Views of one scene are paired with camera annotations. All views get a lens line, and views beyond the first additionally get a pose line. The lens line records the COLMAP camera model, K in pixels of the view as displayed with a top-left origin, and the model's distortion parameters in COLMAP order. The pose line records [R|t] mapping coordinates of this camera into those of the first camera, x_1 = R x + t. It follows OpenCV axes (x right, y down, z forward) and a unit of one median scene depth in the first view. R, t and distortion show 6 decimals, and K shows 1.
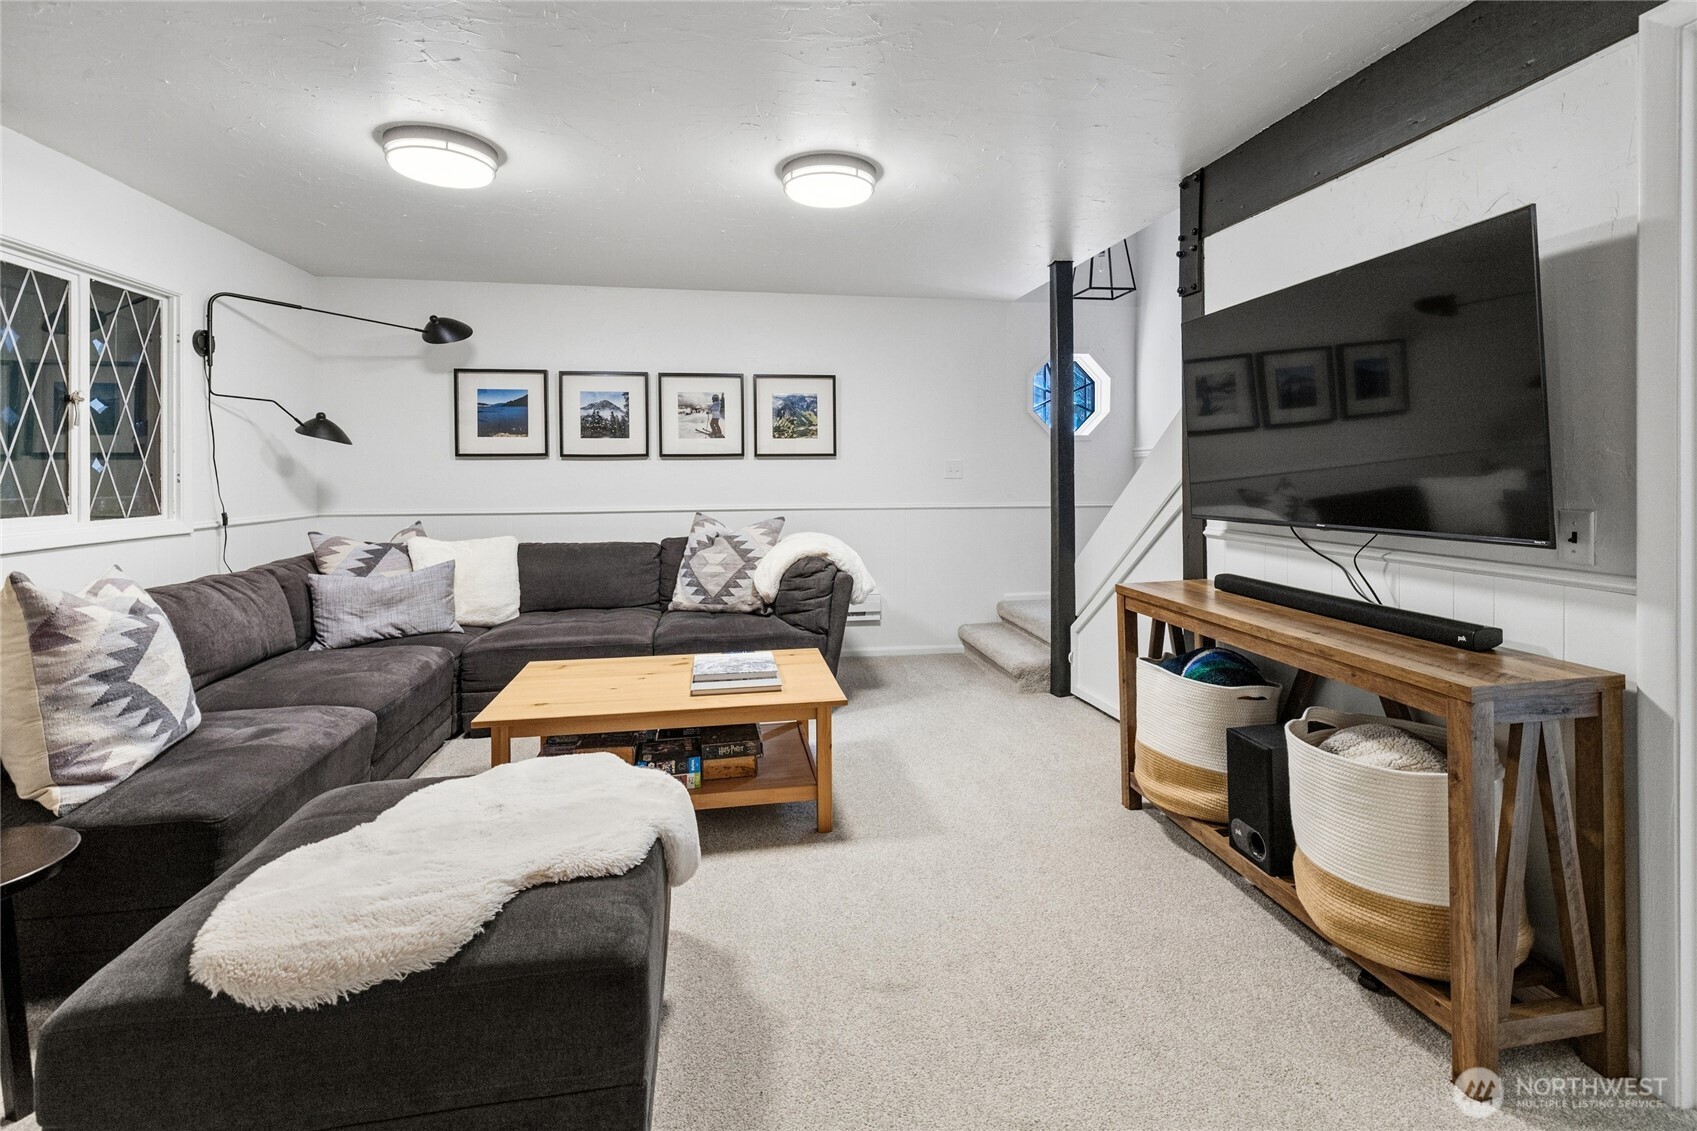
lens RADIAL K [[739.3, 0, 847.1], [0, 739.3, 480.5], [0, 0, 1]] dist [-0.001595, -0.000832]
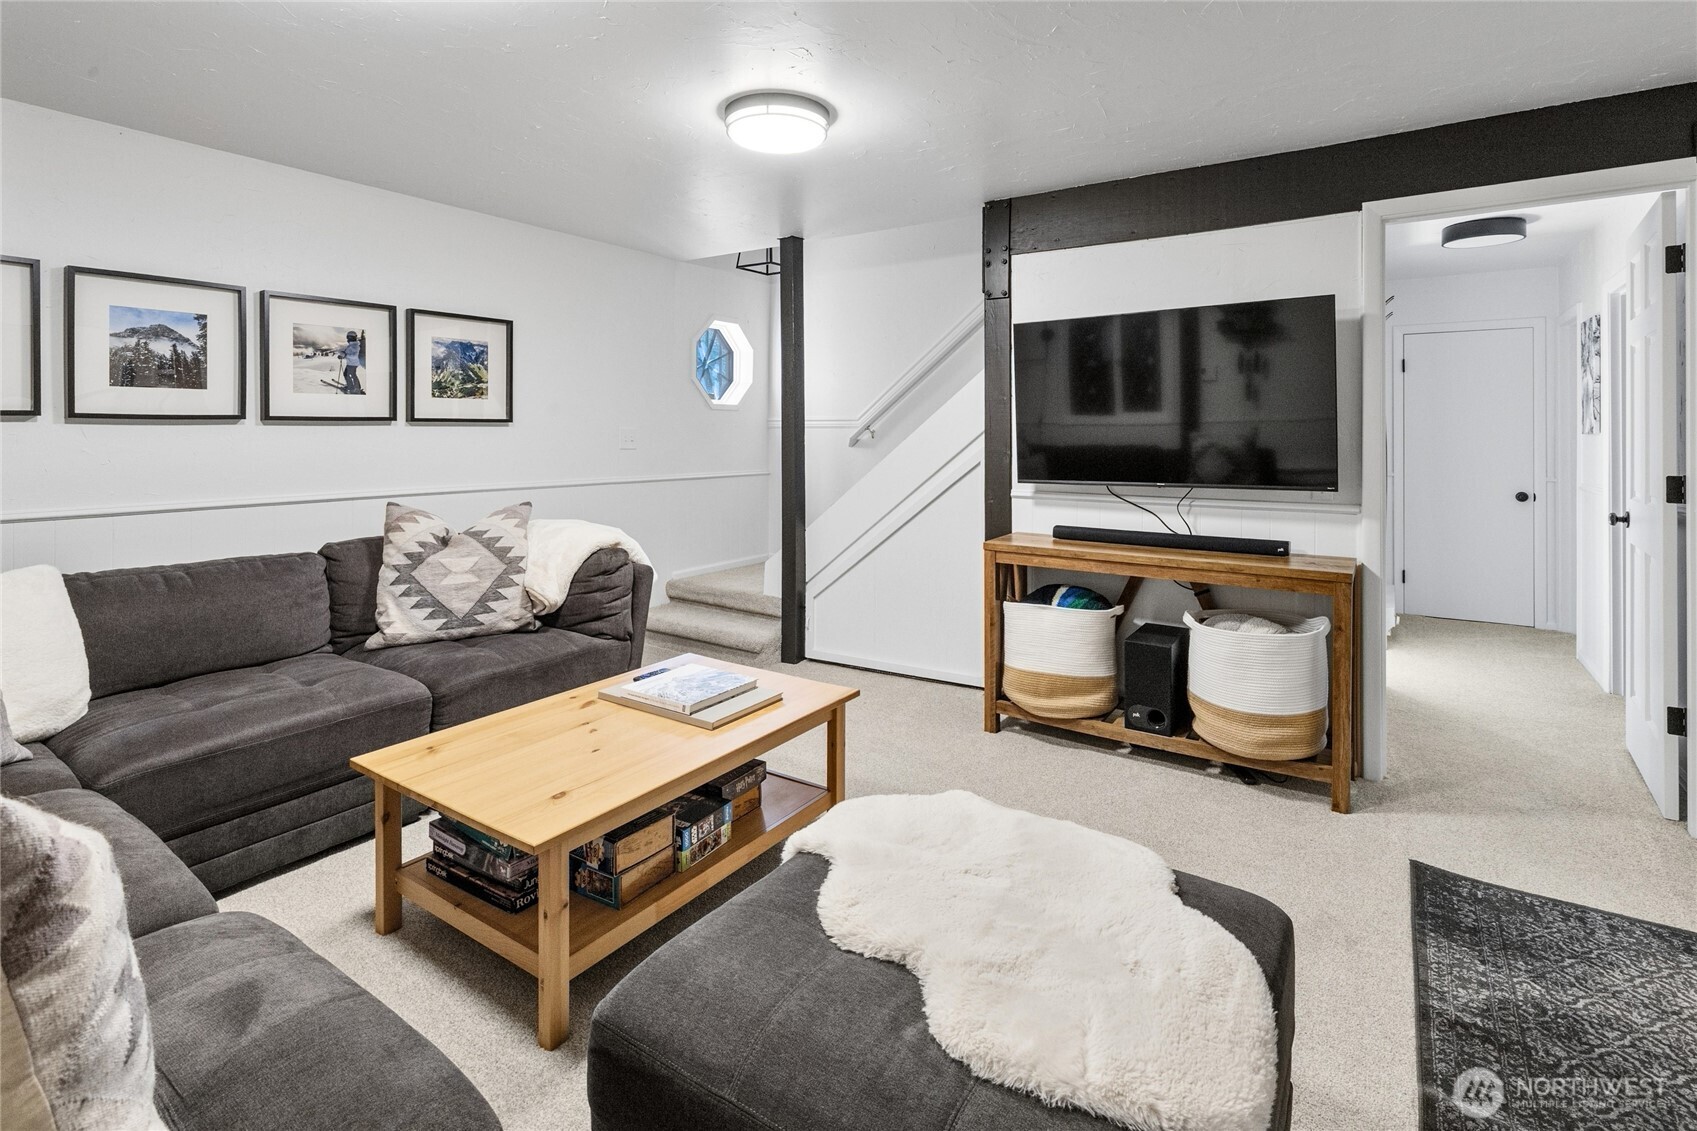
lens RADIAL K [[802.7, 0, 812.8], [0, 802.7, 440.1], [0, 0, 1]] dist [-0.007847, -0.000286]
pose [[0.710628, -0.000748, 0.703568, -0.473248], [0.005226, 0.999977, -0.004216, -0.010607], [-0.703549, 0.006673, 0.710616, 0.194677]]
